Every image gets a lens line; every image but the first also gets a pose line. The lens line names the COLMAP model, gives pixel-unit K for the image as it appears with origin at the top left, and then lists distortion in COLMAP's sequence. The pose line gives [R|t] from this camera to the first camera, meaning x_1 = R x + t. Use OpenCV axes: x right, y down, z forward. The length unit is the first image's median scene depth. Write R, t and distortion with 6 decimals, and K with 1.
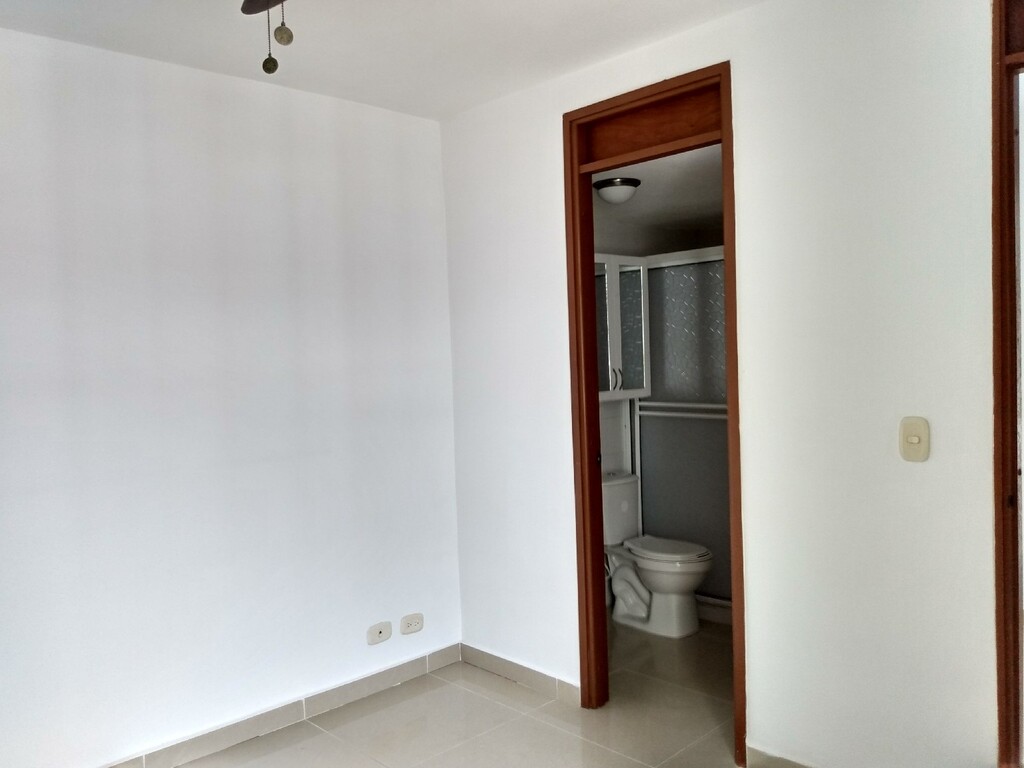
lens RADIAL K [[796.4, 0, 512.0], [0, 796.4, 384.0], [0, 0, 1]] dist [-0.008525, -0.003528]
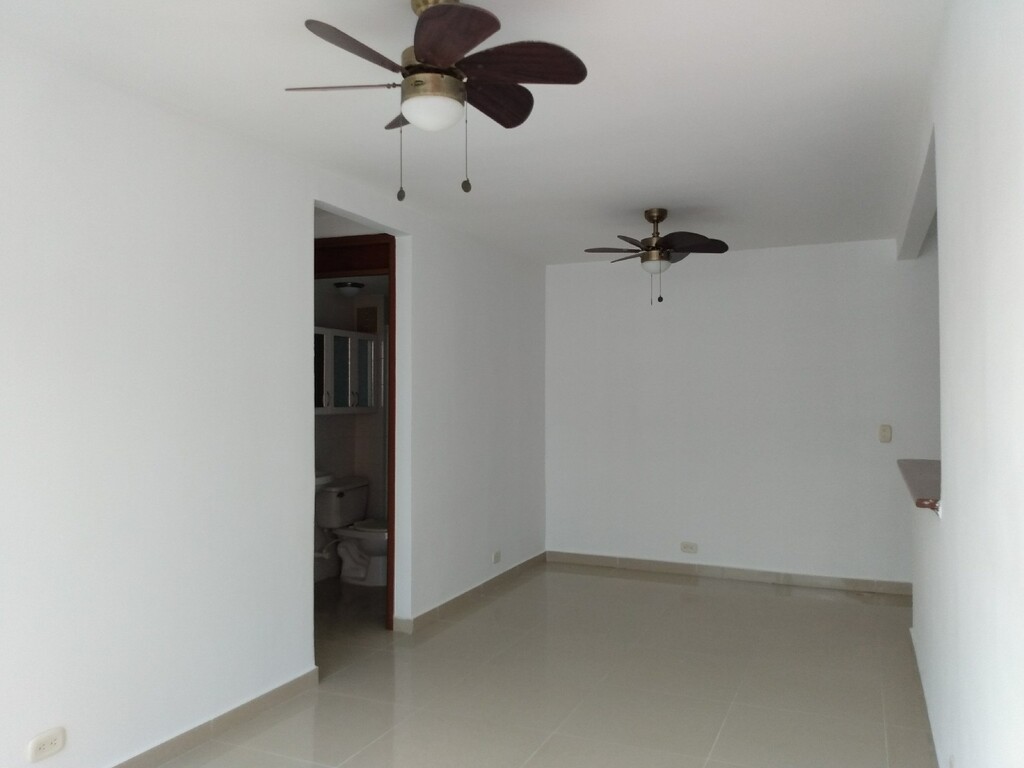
lens RADIAL K [[796.4, 0, 512.0], [0, 796.4, 384.0], [0, 0, 1]] dist [-0.008525, -0.003528]
pose [[0.973206, 0.068218, 0.219584, 0.113511], [-0.048868, 0.994524, -0.092380, 0.082653], [-0.224684, 0.079174, 0.971210, -0.641206]]
